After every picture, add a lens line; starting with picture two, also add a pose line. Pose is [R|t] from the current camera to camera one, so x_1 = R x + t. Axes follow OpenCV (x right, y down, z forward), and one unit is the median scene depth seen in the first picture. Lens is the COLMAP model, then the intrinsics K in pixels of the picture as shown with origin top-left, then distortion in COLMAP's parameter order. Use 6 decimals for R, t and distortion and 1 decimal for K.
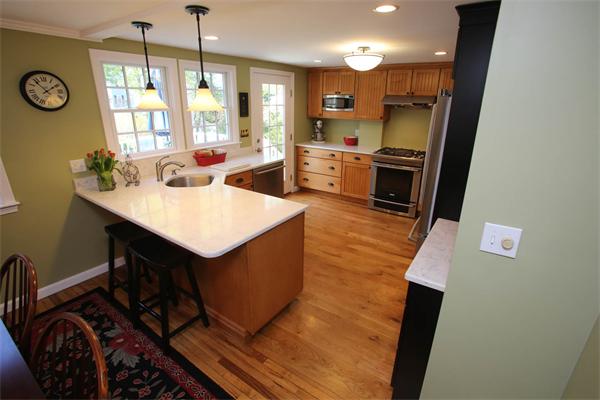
lens RADIAL K [[287.1, 0, 300.0], [0, 287.1, 200.0], [0, 0, 1]] dist [-0.074975, 0.028647]
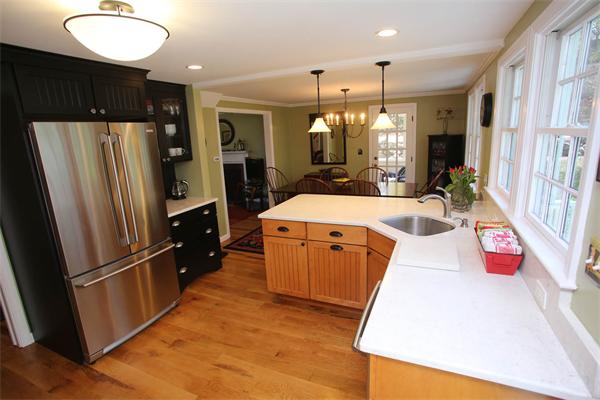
lens RADIAL K [[297.2, 0, 300.0], [0, 297.2, 200.0], [0, 0, 1]] dist [-0.081522, 0.033104]
pose [[-0.980405, 0.075317, -0.182028, 0.067361], [-0.031919, 0.851080, 0.524065, -0.496293], [0.194391, 0.519606, -0.831998, 1.478822]]
